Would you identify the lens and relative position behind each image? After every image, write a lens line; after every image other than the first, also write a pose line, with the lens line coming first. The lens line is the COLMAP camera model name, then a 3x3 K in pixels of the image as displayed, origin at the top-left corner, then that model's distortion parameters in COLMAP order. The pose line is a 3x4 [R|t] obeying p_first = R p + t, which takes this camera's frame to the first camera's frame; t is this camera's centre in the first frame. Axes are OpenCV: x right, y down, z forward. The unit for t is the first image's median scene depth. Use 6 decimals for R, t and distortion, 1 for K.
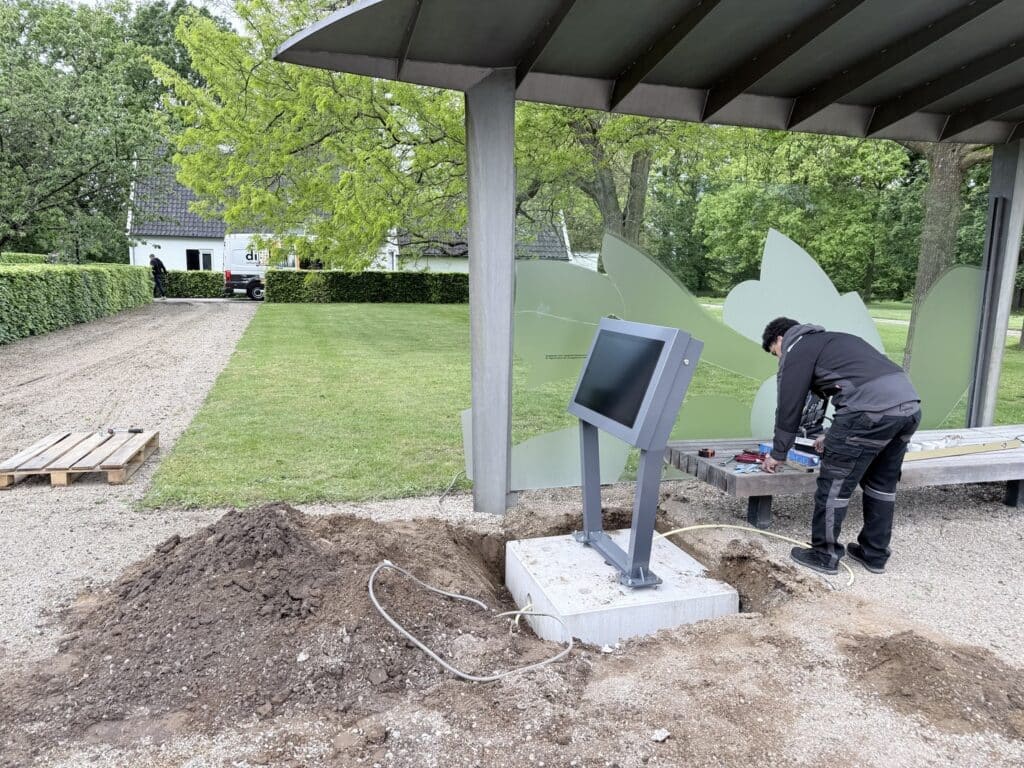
lens RADIAL K [[701.3, 0, 512.0], [0, 701.3, 384.0], [0, 0, 1]] dist [0.091810, -0.108390]
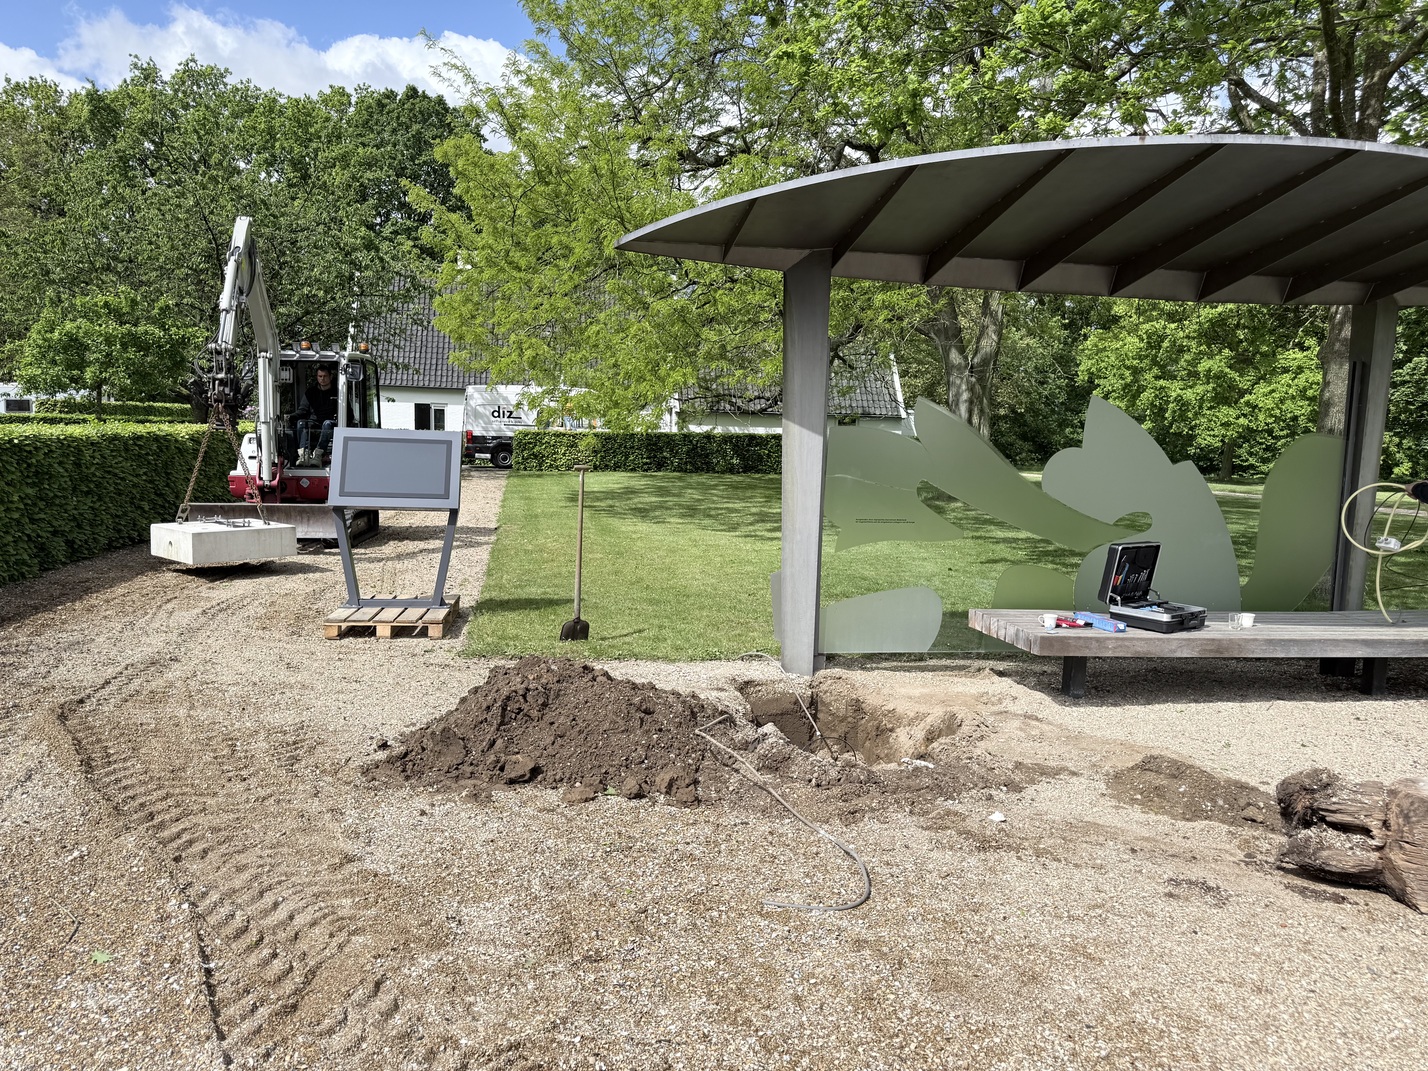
lens RADIAL K [[977.9, 0, 714.0], [0, 977.9, 535.5], [0, 0, 1]] dist [0.091810, -0.108390]
pose [[0.993706, 0.019721, -0.110267, 0.000100], [-0.025604, 0.998309, -0.052195, 0.016347], [0.109052, 0.054690, 0.992531, -0.110850]]
